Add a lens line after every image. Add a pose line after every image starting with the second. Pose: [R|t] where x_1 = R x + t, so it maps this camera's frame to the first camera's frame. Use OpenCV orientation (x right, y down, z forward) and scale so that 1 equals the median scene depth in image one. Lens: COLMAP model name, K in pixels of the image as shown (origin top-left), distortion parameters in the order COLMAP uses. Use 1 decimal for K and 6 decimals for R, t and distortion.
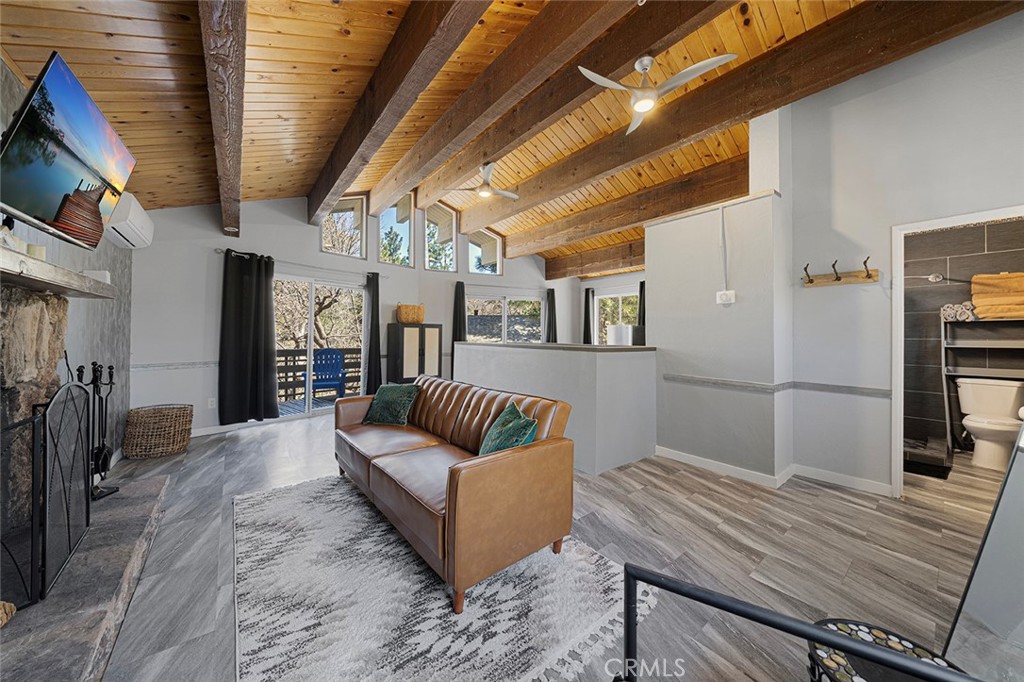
lens RADIAL K [[355.2, 0, 508.6], [0, 355.2, 331.4], [0, 0, 1]] dist [0.000294, 0.000104]
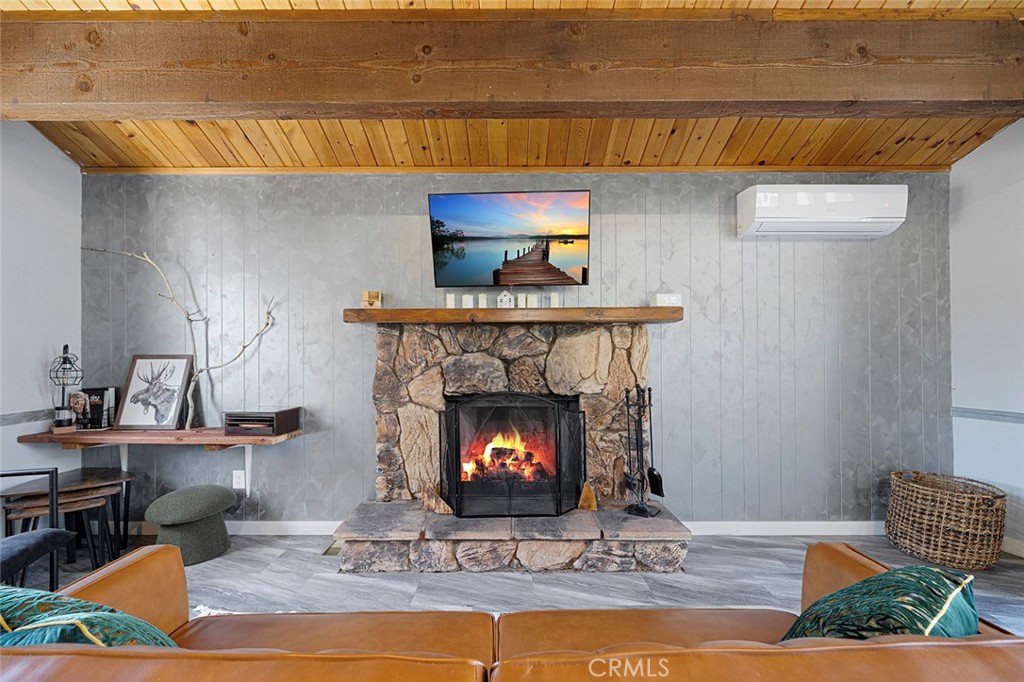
lens RADIAL K [[425.5, 0, 516.9], [0, 425.5, 353.7], [0, 0, 1]] dist [-0.000696, -0.000309]
pose [[-0.616822, -0.009983, -0.787039, 0.049244], [0.003118, 0.999881, -0.015126, 0.016951], [0.787096, -0.011784, -0.616718, 1.501183]]
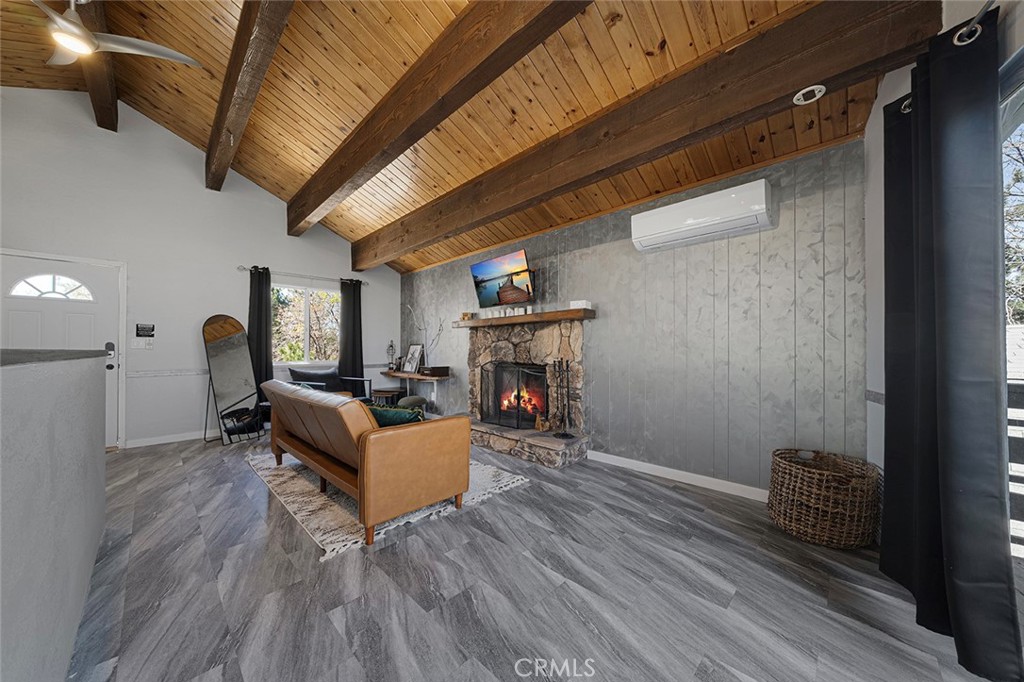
lens RADIAL K [[352.5, 0, 504.2], [0, 352.5, 347.5], [0, 0, 1]] dist [-0.001795, -0.000050]
pose [[-0.992558, -0.009872, -0.121369, -0.685457], [-0.007584, 0.999785, -0.019303, 0.074200], [0.121533, -0.018239, -0.992420, 2.656316]]
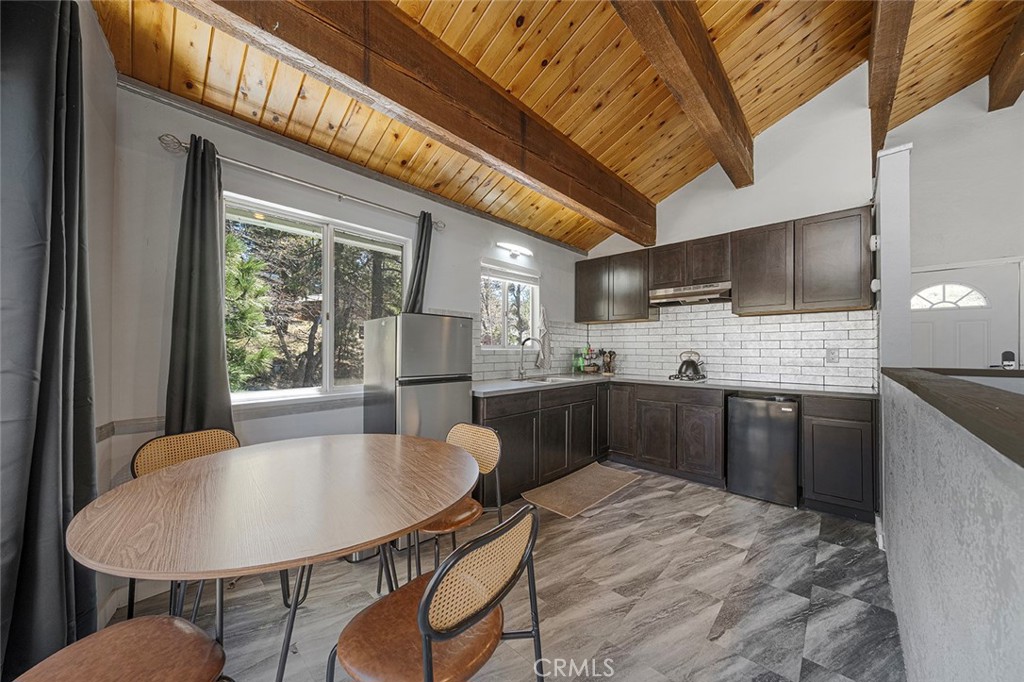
lens RADIAL K [[352.5, 0, 504.2], [0, 352.5, 347.5], [0, 0, 1]] dist [-0.001795, -0.000050]
pose [[-0.140156, -0.000800, 0.990129, -0.111265], [-0.012327, 0.999924, -0.000937, 0.039748], [-0.990053, -0.012336, -0.140155, 3.066916]]
